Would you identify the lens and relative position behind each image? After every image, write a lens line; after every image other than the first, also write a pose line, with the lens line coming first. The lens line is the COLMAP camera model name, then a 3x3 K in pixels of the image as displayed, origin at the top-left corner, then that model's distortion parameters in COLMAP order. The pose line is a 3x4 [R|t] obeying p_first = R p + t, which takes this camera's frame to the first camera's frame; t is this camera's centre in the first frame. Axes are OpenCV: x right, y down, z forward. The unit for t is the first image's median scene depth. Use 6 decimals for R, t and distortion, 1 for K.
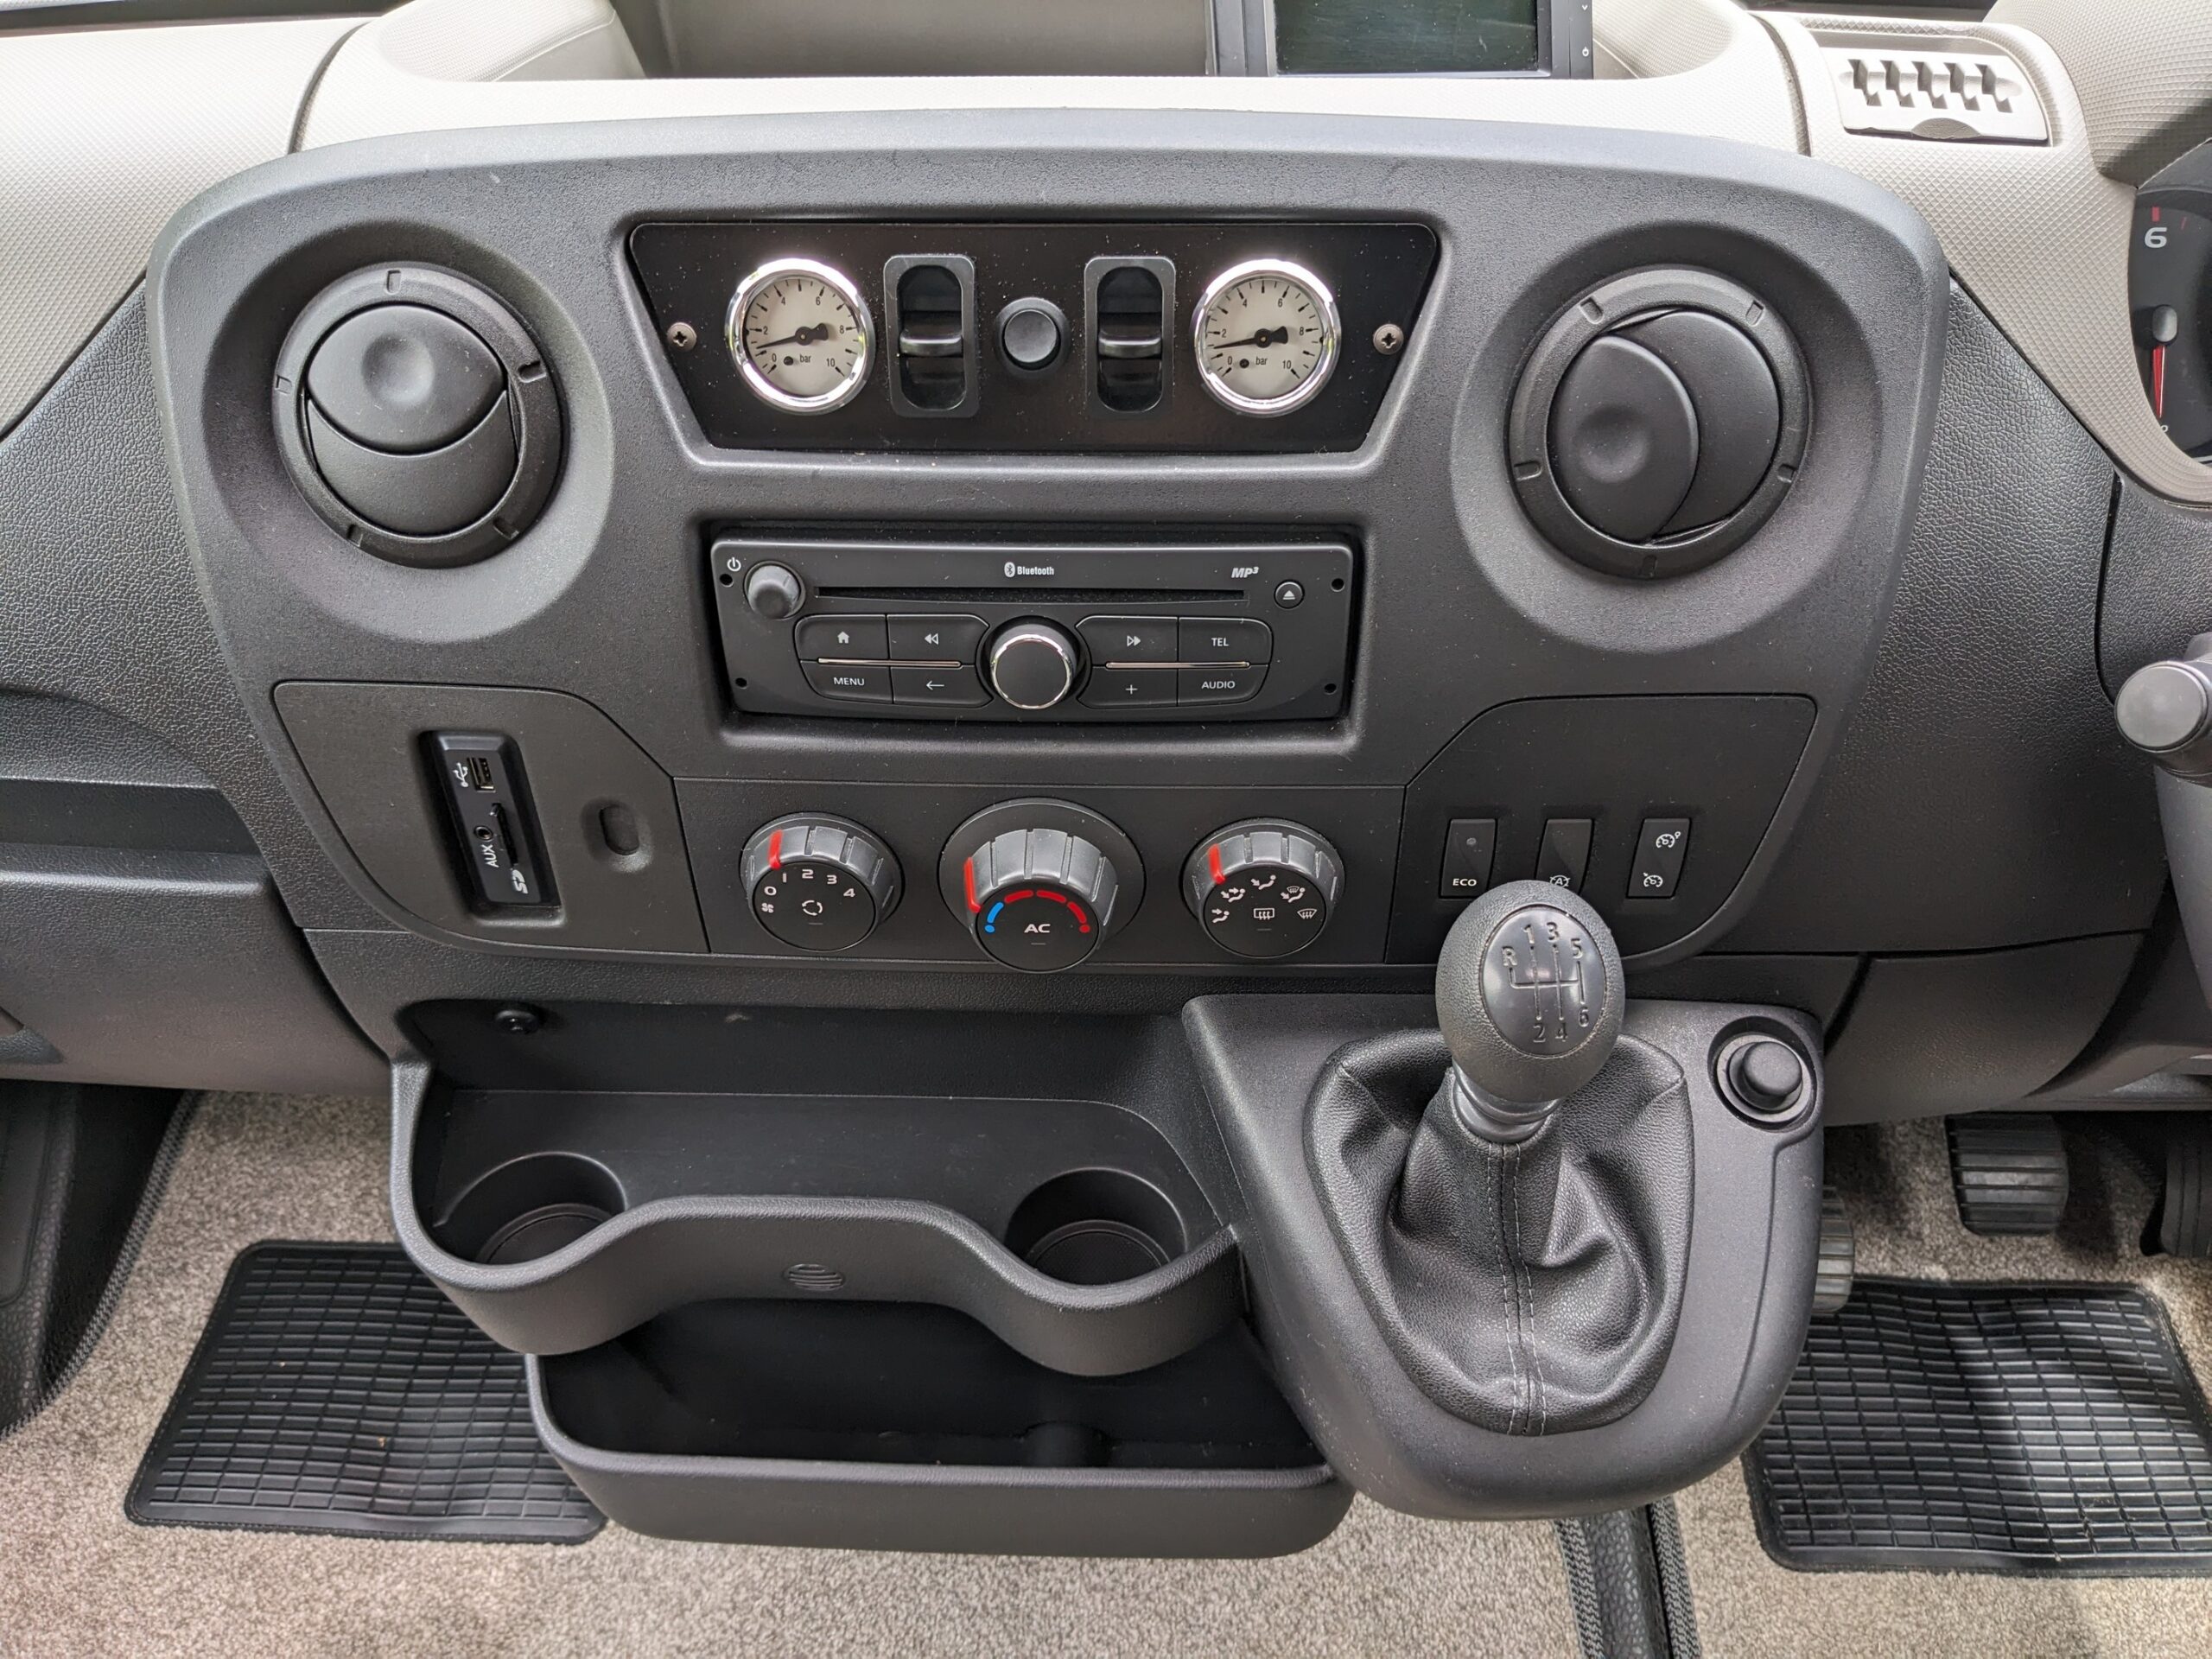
lens RADIAL K [[1763.8, 0, 1087.1], [0, 1763.8, 807.7], [0, 0, 1]] dist [0.047163, -0.063021]
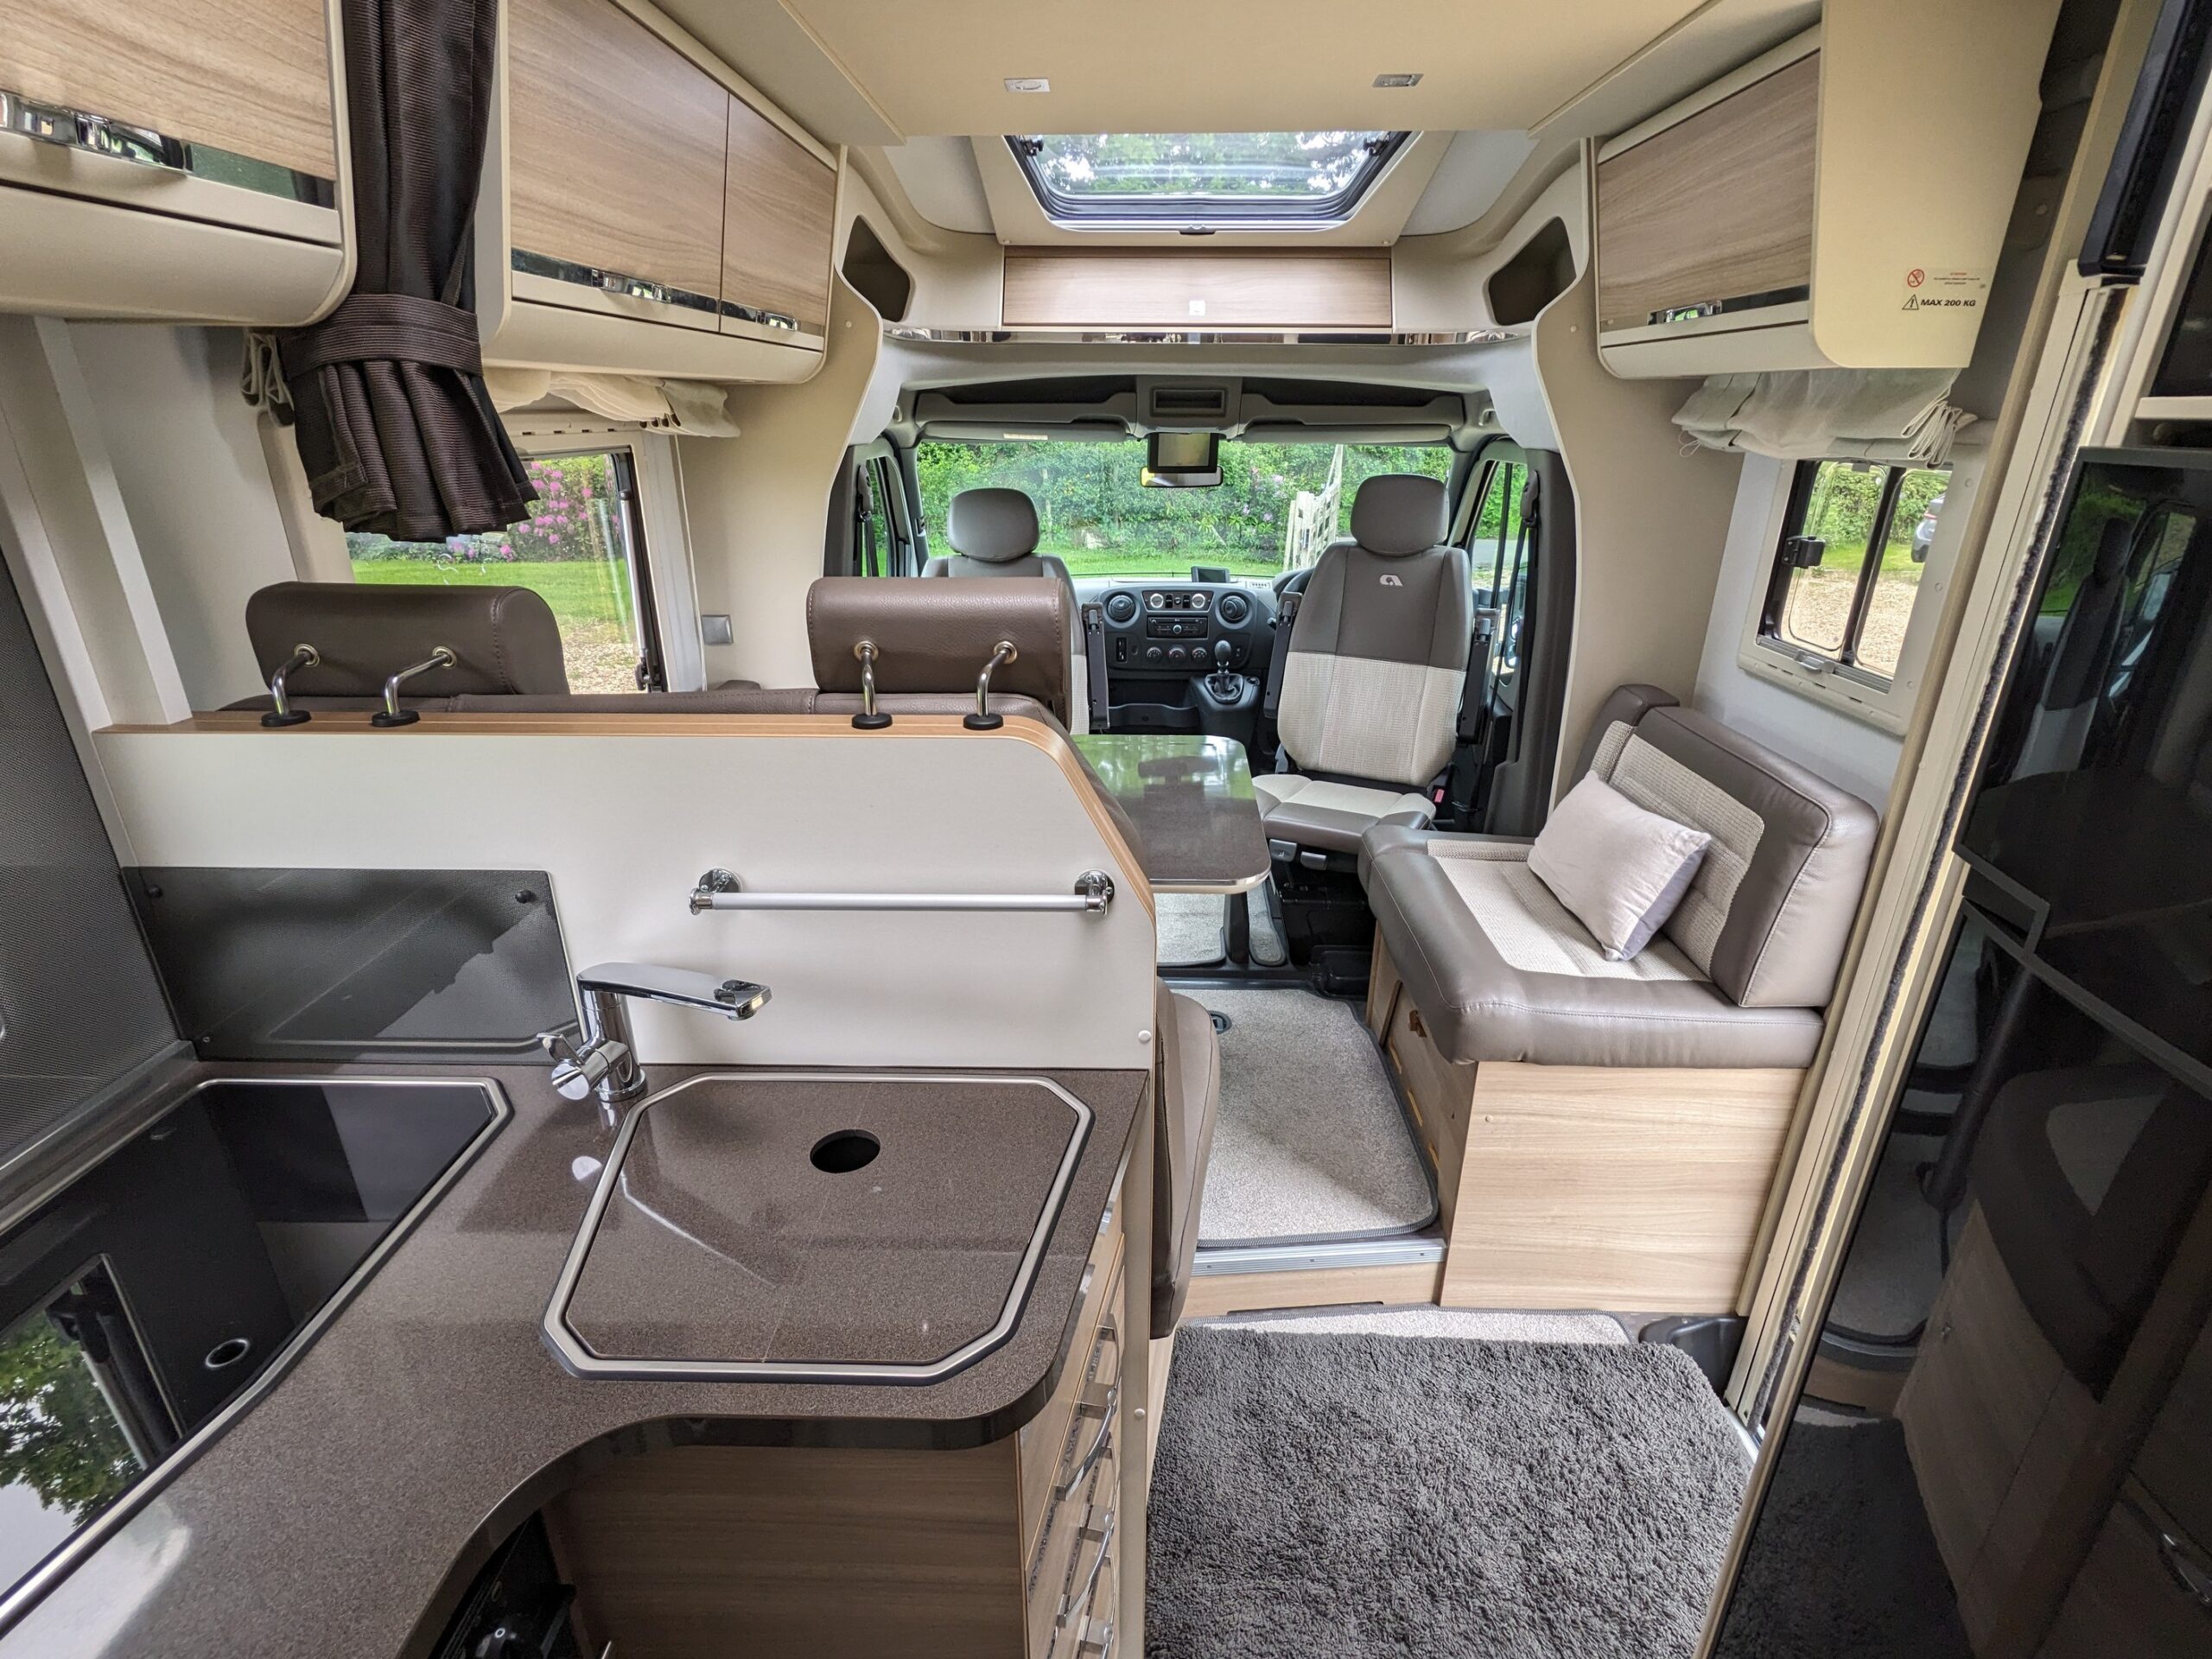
lens RADIAL K [[1064.1, 0, 1098.9], [0, 1064.1, 829.1], [0, 0, 1]] dist [-0.007518, 0.002765]
pose [[0.999449, 0.018085, 0.027819, -0.641273], [-0.008392, 0.948922, -0.315400, 3.000763], [-0.032102, 0.314993, 0.948551, -4.555533]]
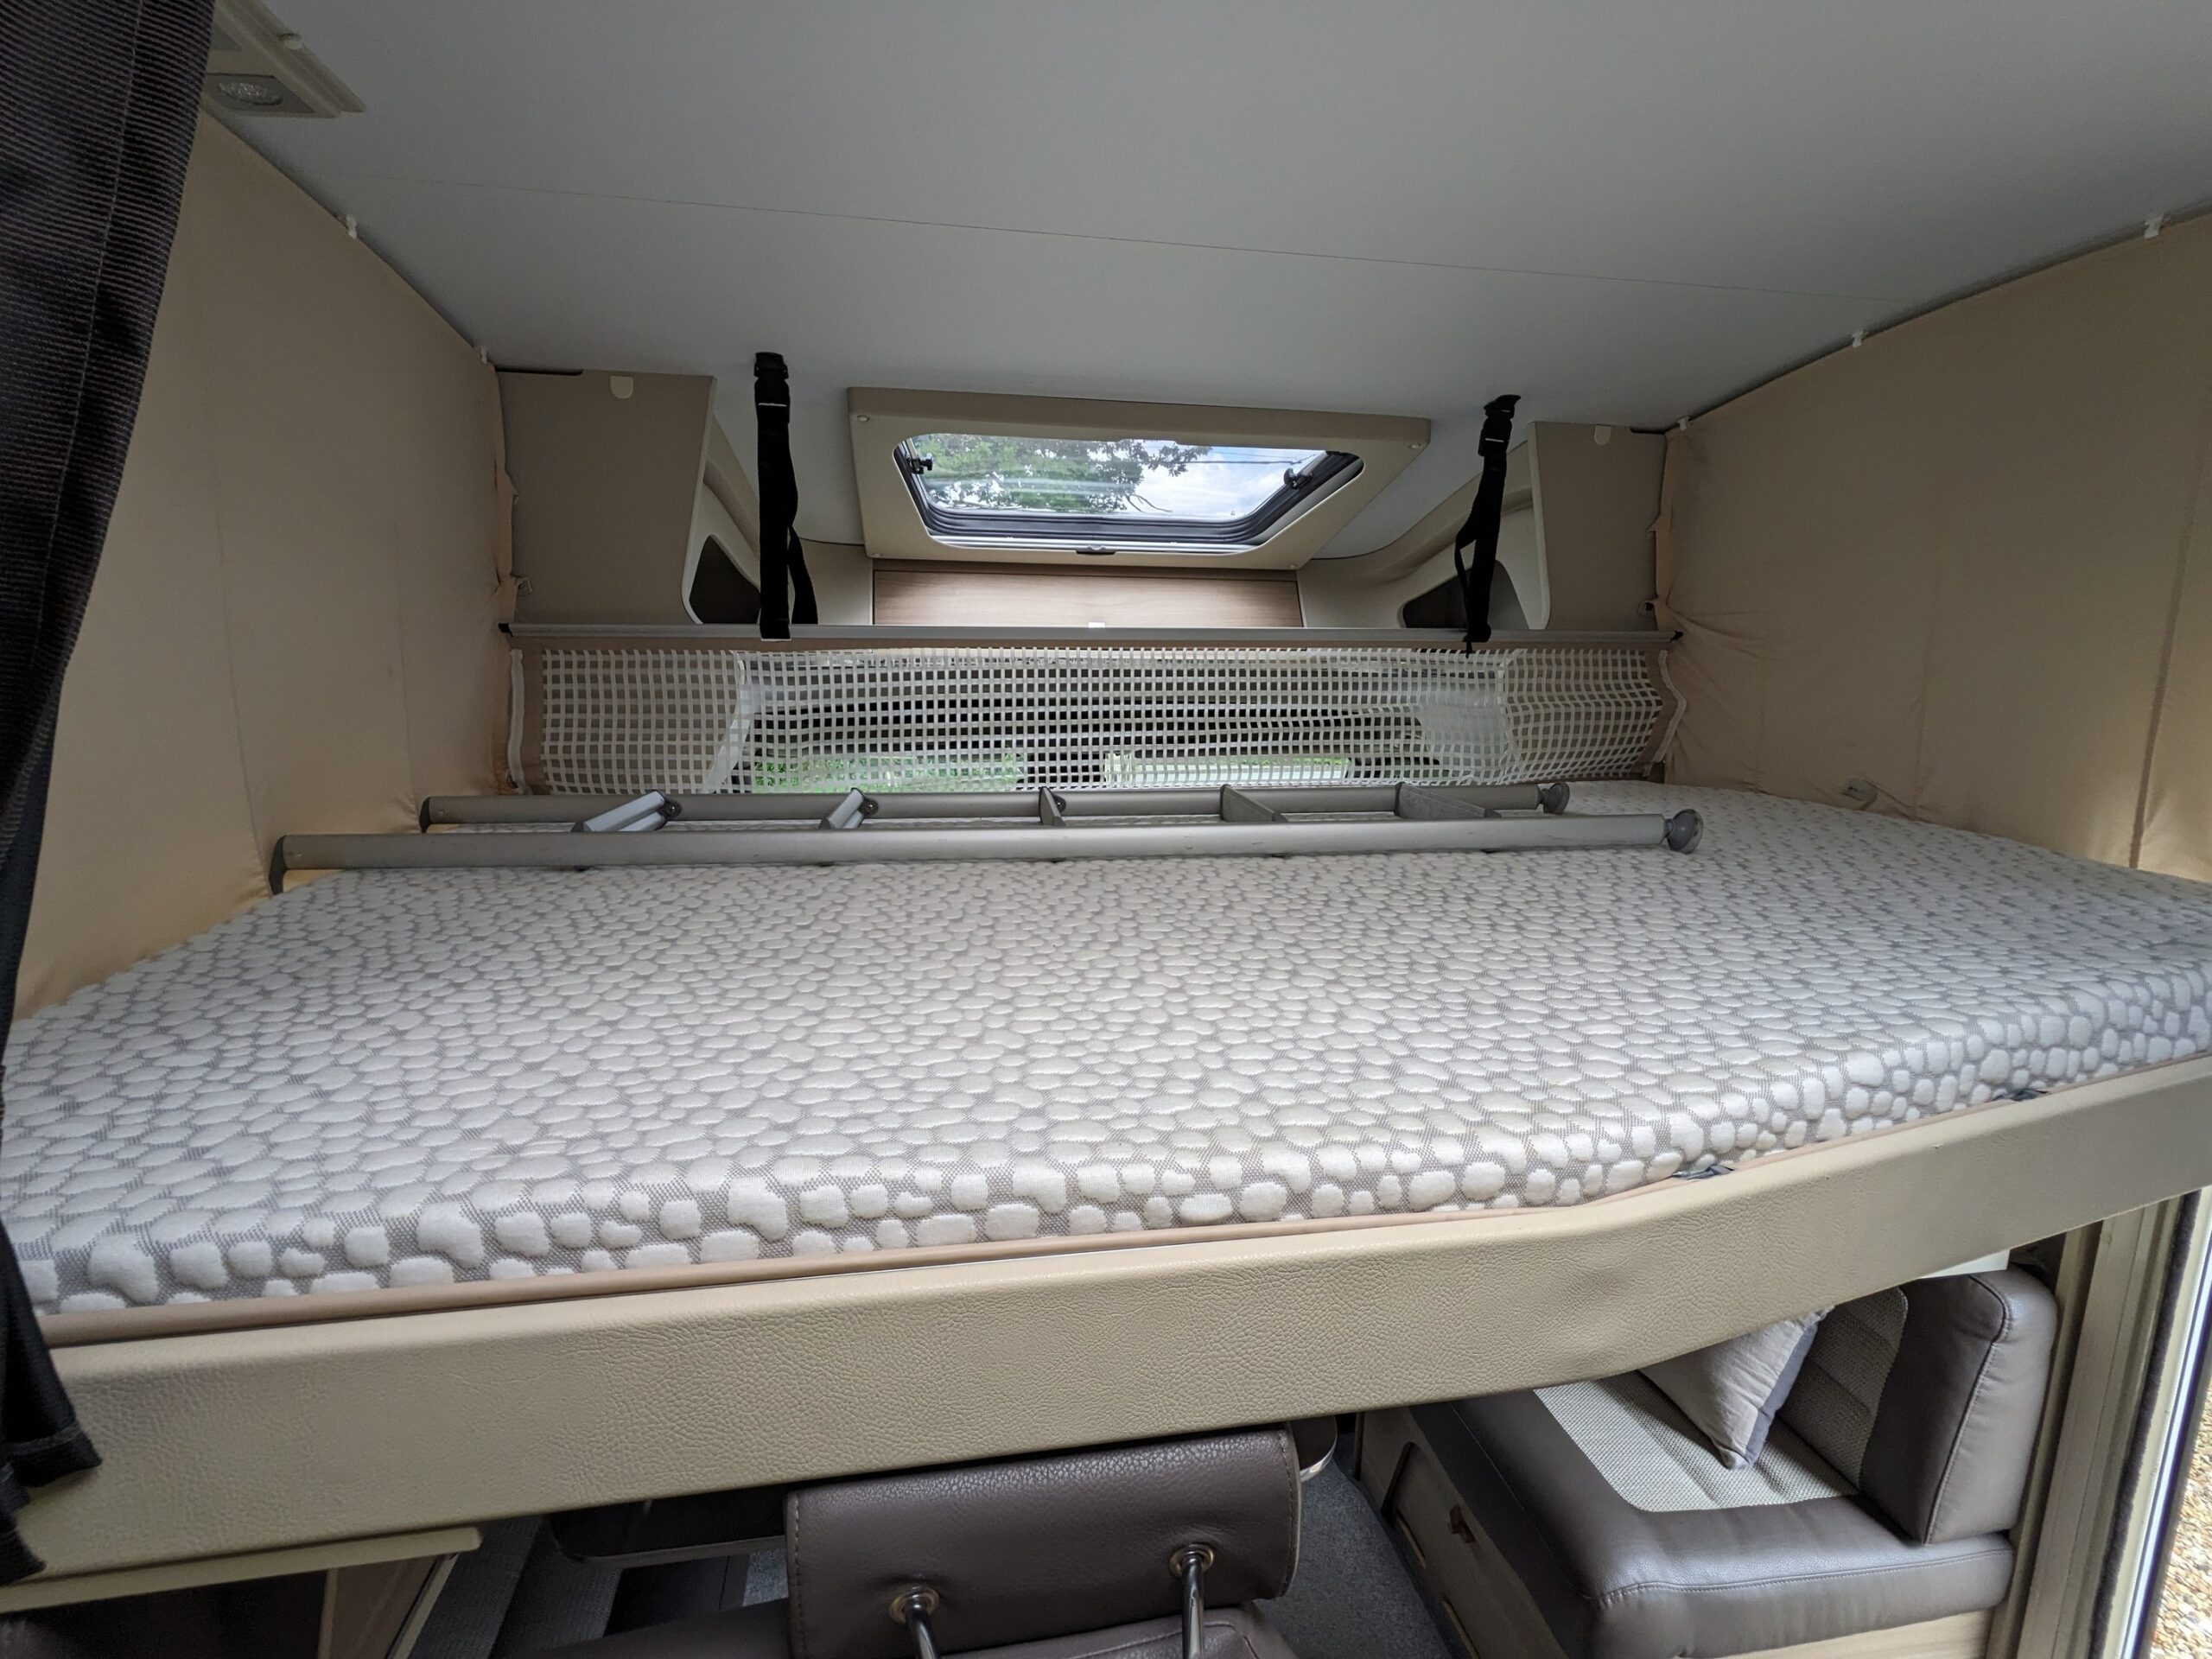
lens RADIAL K [[1064.1, 0, 1110.0], [0, 1064.1, 832.2], [0, 0, 1]] dist [-0.007518, 0.002765]
pose [[0.974568, -0.001637, 0.224088, -1.027095], [0.112523, 0.868347, -0.483025, 2.029759], [-0.193795, 0.495955, 0.846446, -3.993734]]
